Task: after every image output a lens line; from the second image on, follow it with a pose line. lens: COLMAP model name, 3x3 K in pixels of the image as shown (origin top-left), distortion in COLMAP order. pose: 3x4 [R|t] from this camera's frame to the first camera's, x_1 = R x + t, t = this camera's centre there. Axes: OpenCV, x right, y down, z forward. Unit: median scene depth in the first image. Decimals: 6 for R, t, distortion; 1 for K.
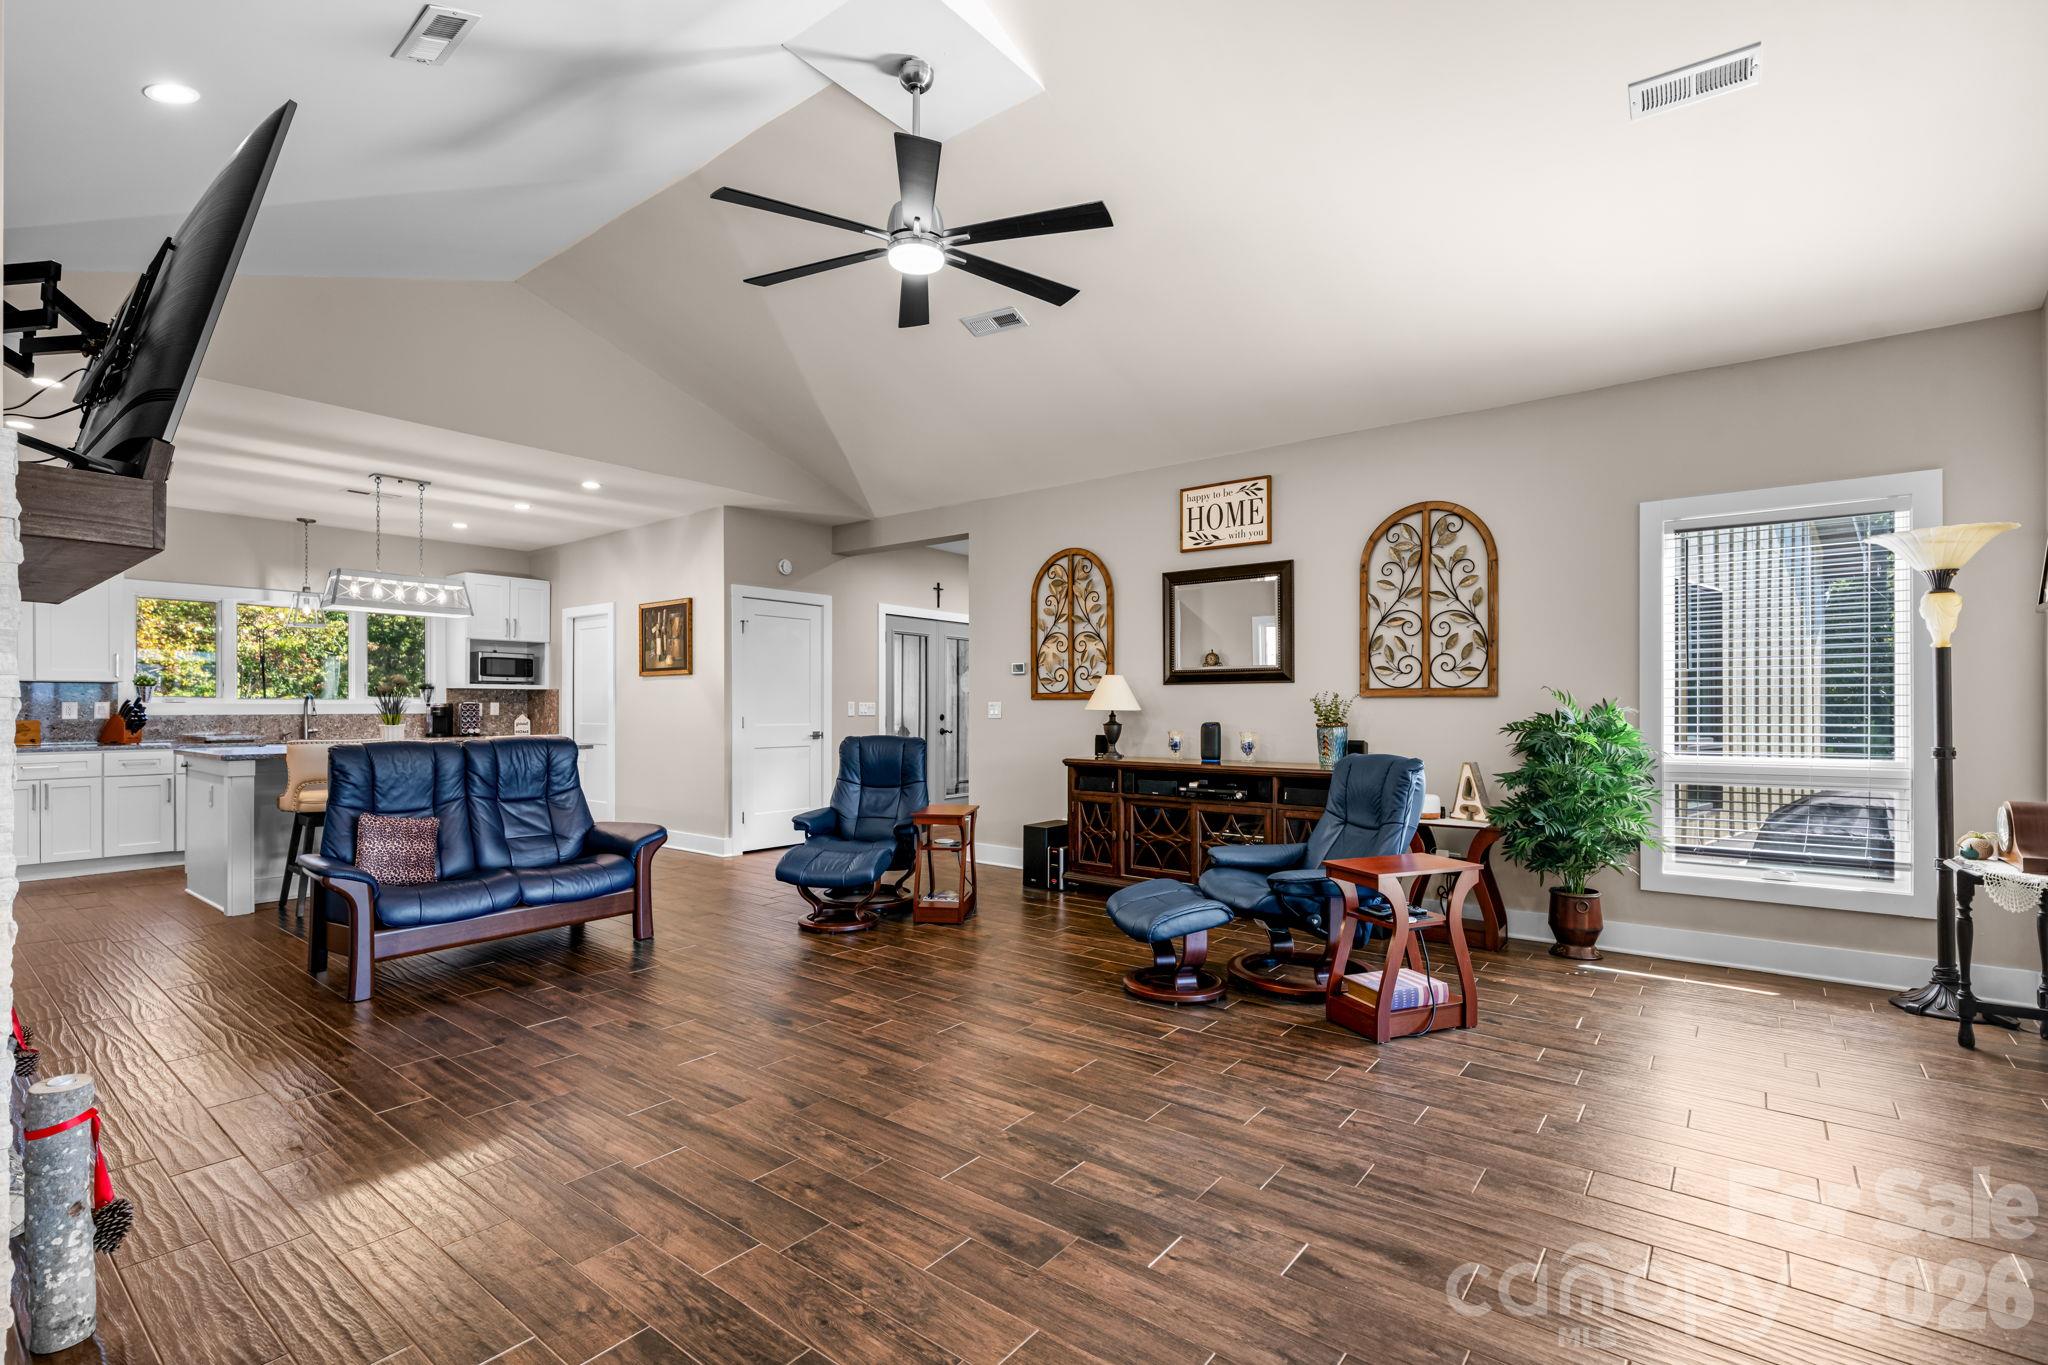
lens RADIAL K [[904.4, 0, 1022.2], [0, 904.4, 693.6], [0, 0, 1]] dist [-0.000714, 0.000000]
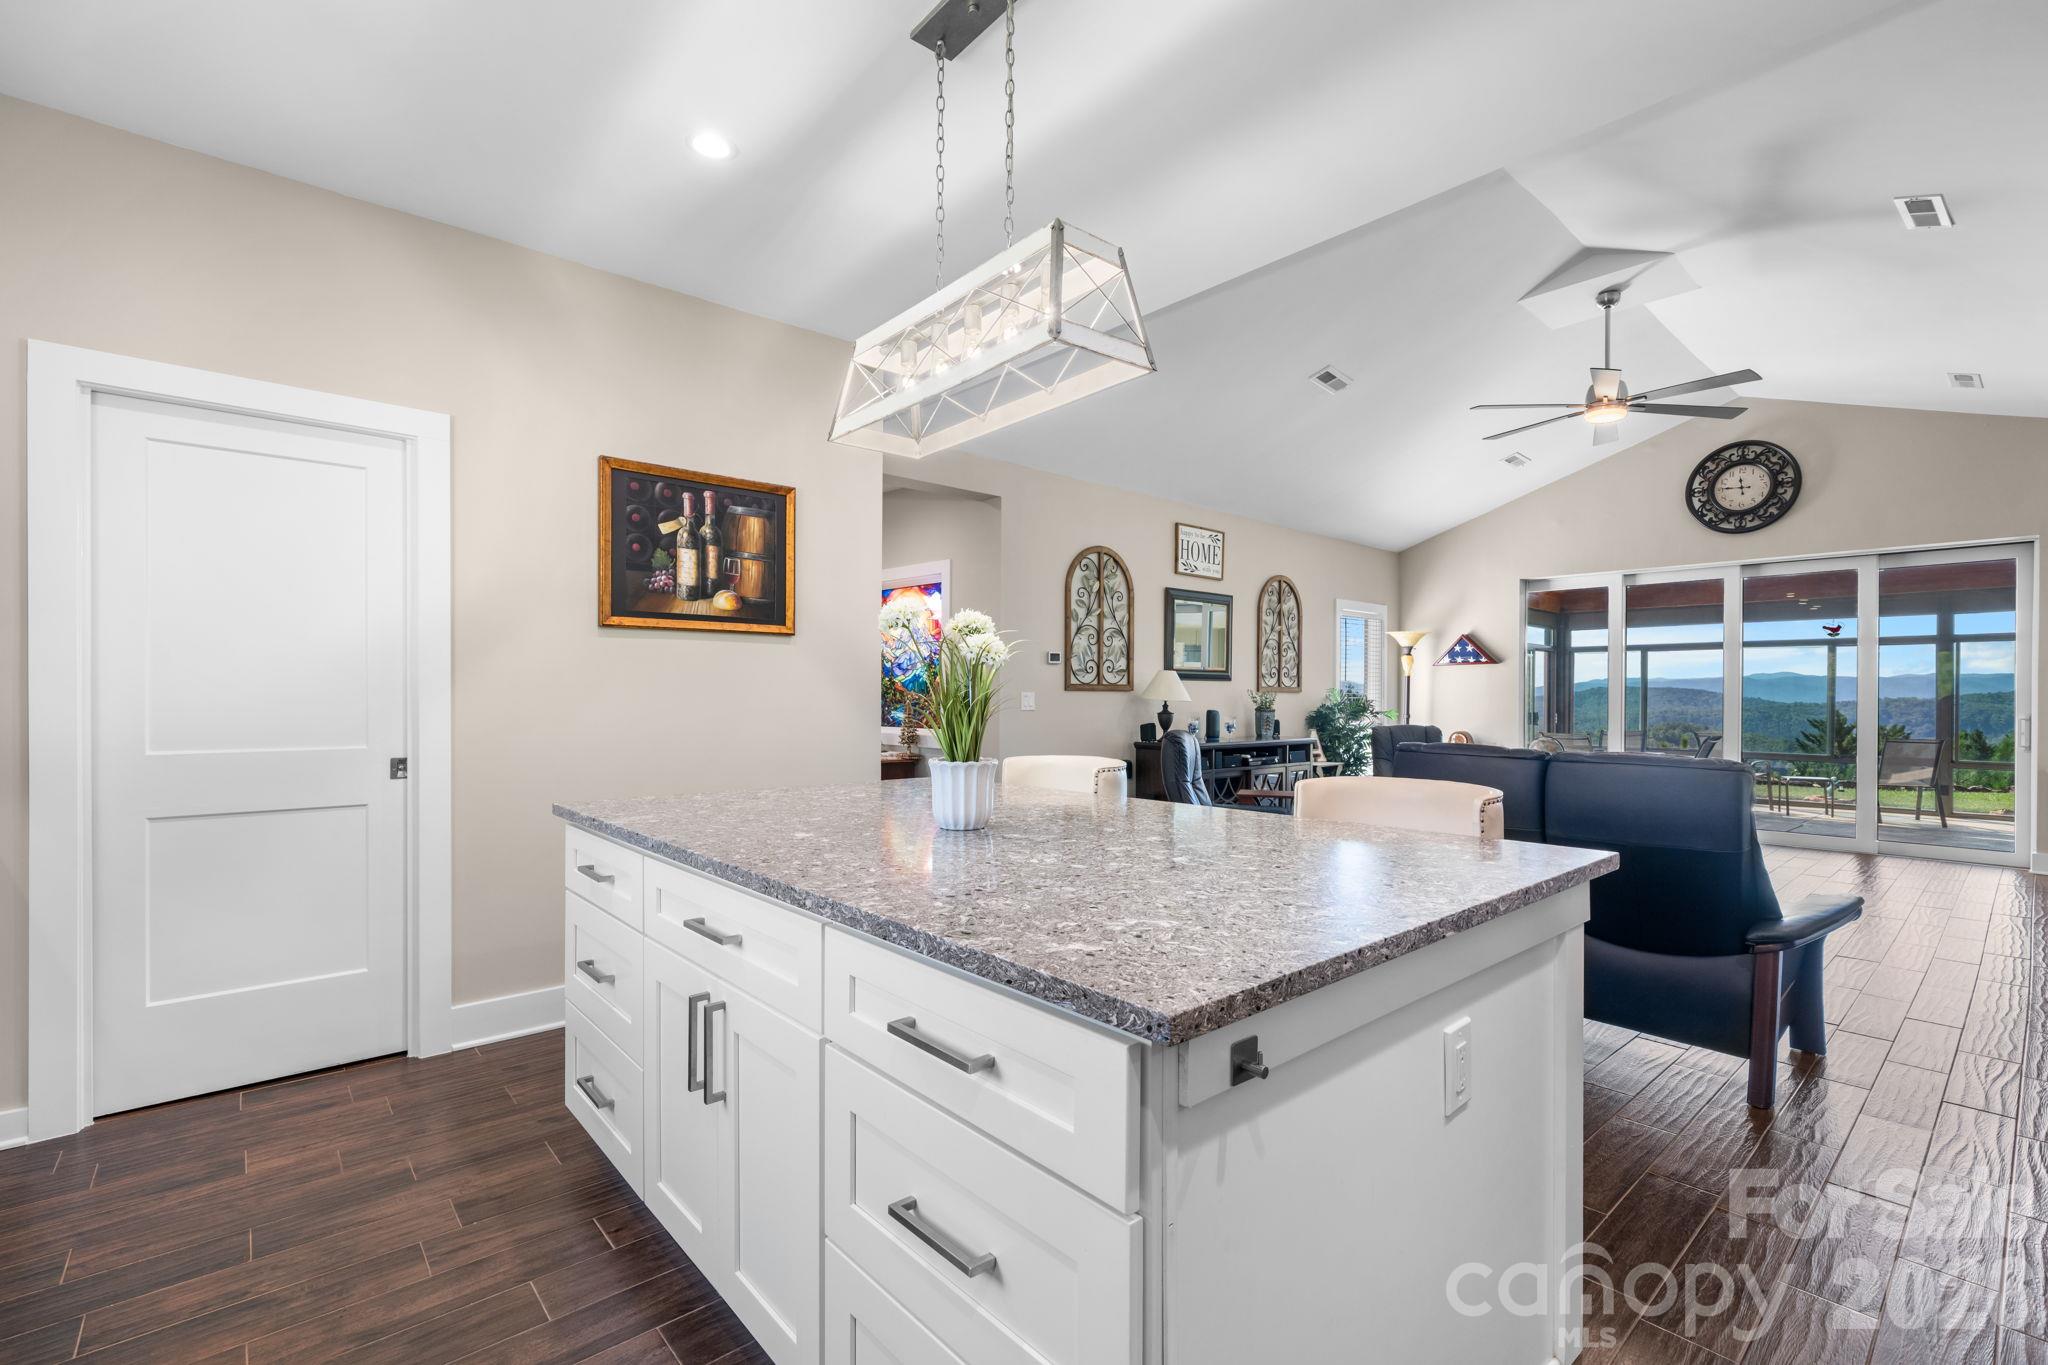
lens RADIAL K [[904.4, 0, 1021.5], [0, 904.4, 696.0], [0, 0, 1]] dist [-0.000714, 0.000000]
pose [[0.175621, -0.000036, 0.984458, -0.978251], [-0.016897, 0.999853, 0.003051, 0.010558], [-0.984313, -0.017170, 0.175595, 0.894334]]
